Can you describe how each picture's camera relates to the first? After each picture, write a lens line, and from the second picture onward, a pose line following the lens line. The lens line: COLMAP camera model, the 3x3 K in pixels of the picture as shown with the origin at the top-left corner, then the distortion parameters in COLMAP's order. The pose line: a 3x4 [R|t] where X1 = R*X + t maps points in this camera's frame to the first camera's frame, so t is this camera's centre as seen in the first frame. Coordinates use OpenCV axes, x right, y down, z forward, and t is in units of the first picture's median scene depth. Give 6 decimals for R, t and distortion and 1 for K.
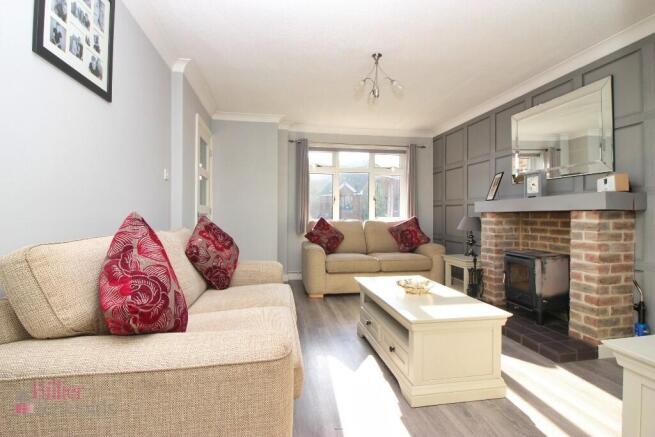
lens RADIAL K [[306.1, 0, 325.9], [0, 306.1, 211.4], [0, 0, 1]] dist [0.012961, -0.019550]
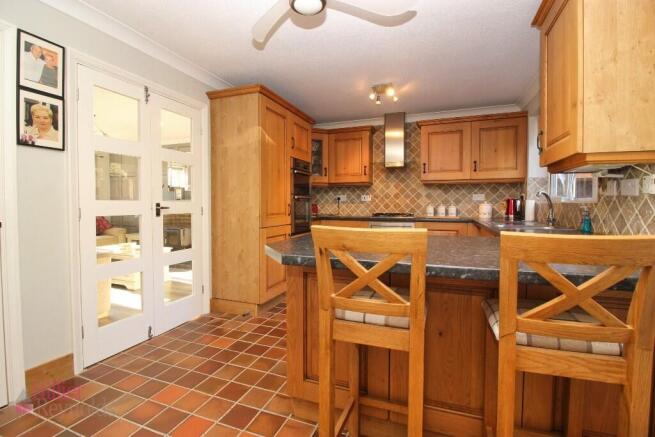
lens RADIAL K [[306.1, 0, 325.9], [0, 306.1, 211.4], [0, 0, 1]] dist [0.012961, -0.019550]
pose [[0.503987, -0.028584, 0.863238, -0.582278], [0.000959, 0.999470, 0.032535, -0.027395], [-0.863711, -0.015569, 0.503748, -0.855182]]
